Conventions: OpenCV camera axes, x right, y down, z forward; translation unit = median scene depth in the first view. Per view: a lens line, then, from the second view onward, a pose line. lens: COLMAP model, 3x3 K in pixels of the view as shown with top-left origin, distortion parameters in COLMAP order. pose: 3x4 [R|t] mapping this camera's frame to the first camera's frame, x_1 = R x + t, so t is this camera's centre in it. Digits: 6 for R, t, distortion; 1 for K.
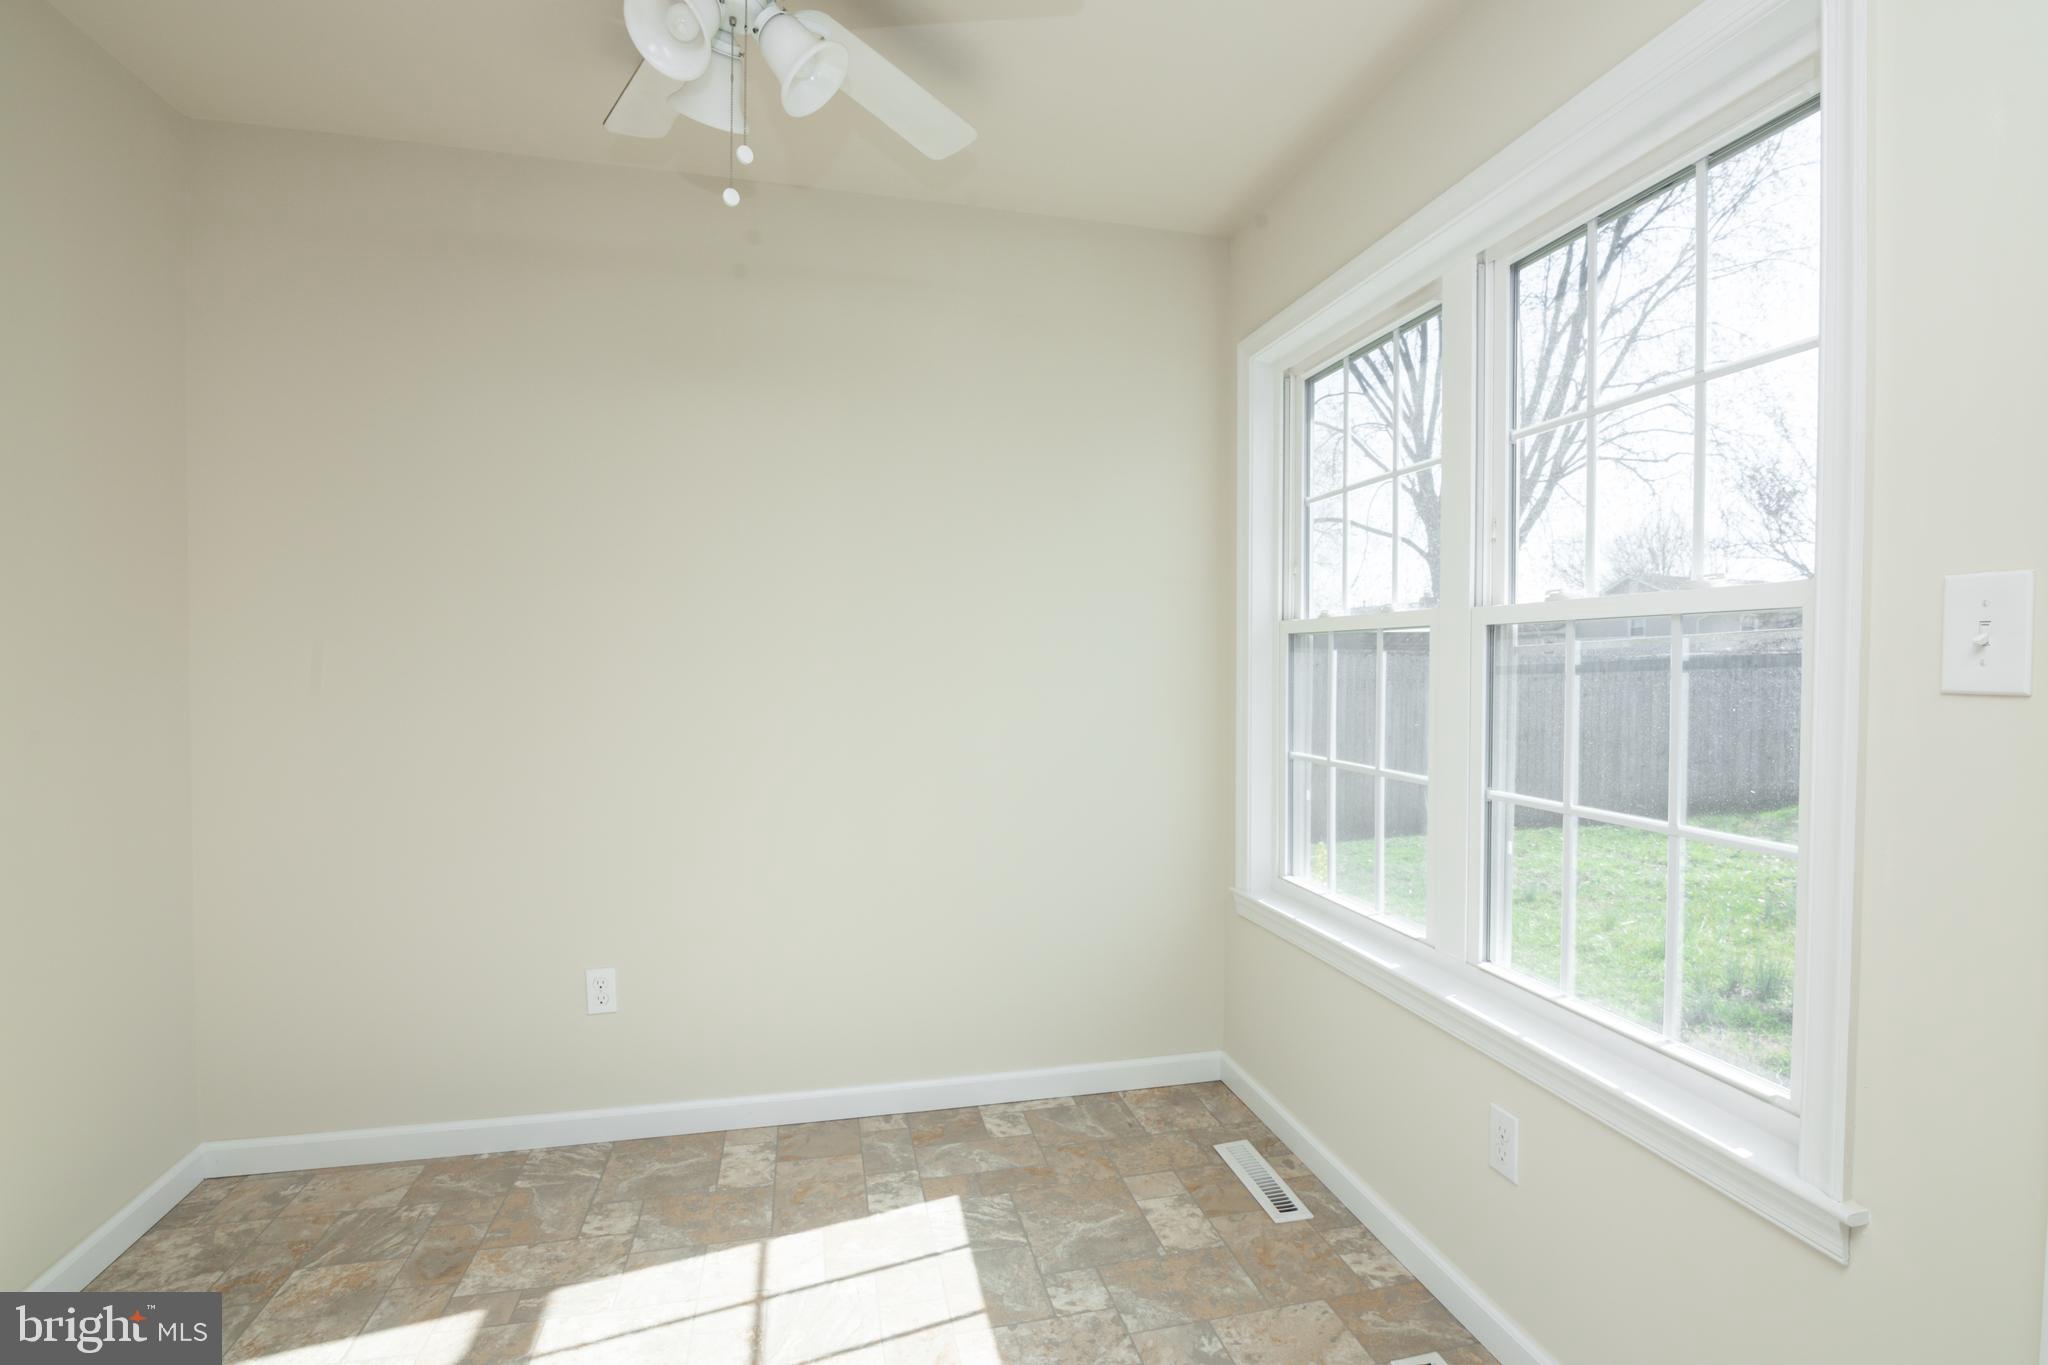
lens RADIAL K [[942.5, 0, 1035.5], [0, 942.5, 683.4], [0, 0, 1]] dist [-0.017560, 0.001032]
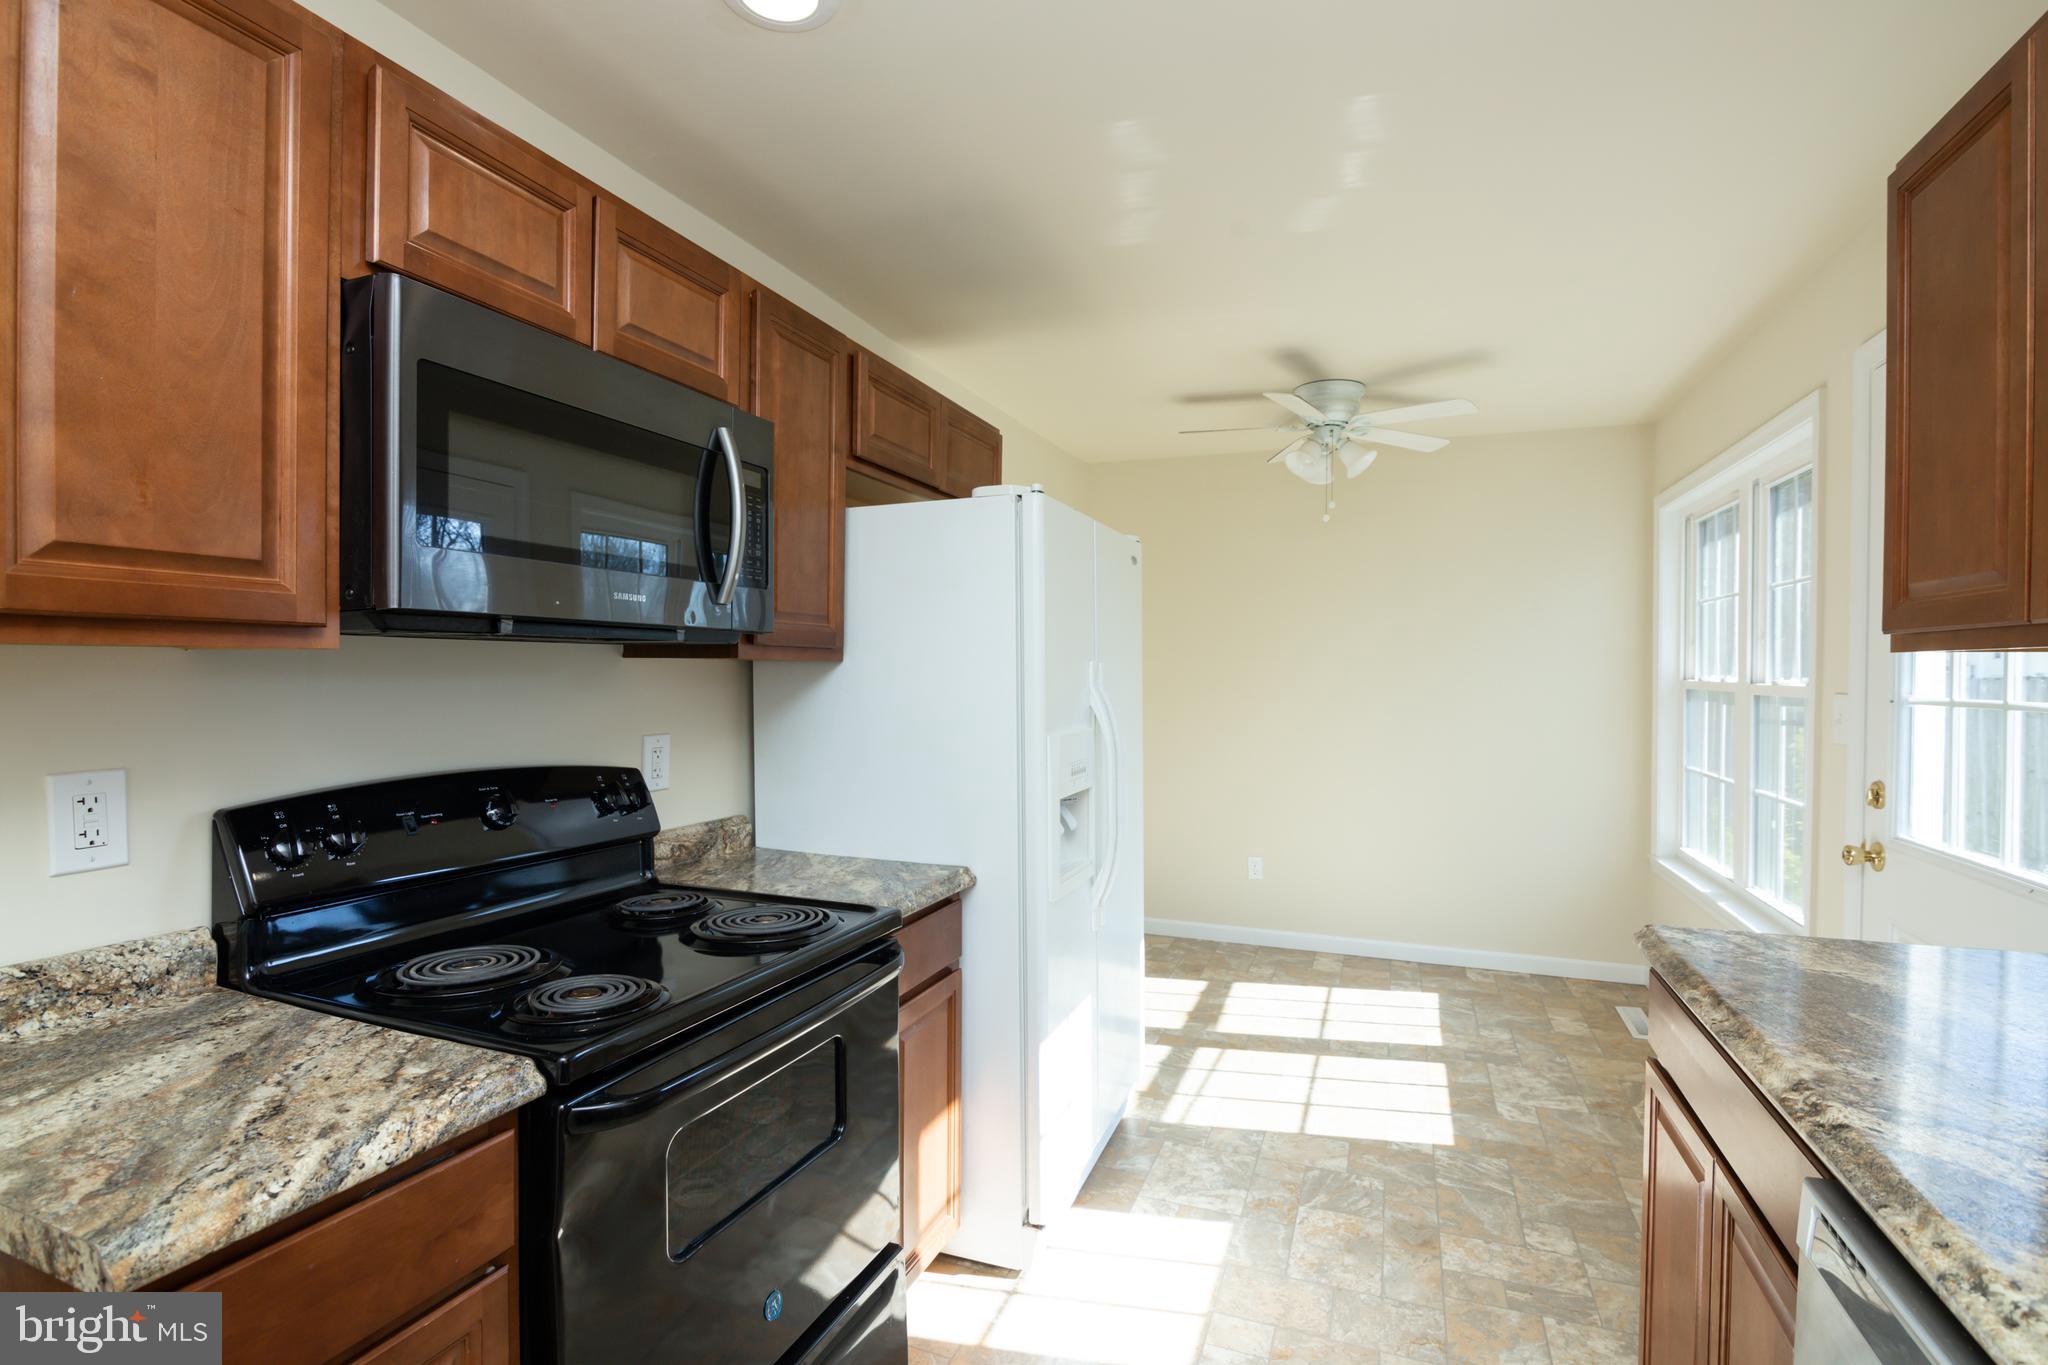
lens RADIAL K [[942.5, 0, 1026.3], [0, 942.5, 688.0], [0, 0, 1]] dist [-0.017560, 0.001032]
pose [[0.815322, 0.008573, -0.578944, 0.299224], [-0.016691, 0.999823, -0.008700, -0.025664], [0.578767, 0.016757, 0.815321, -0.938609]]
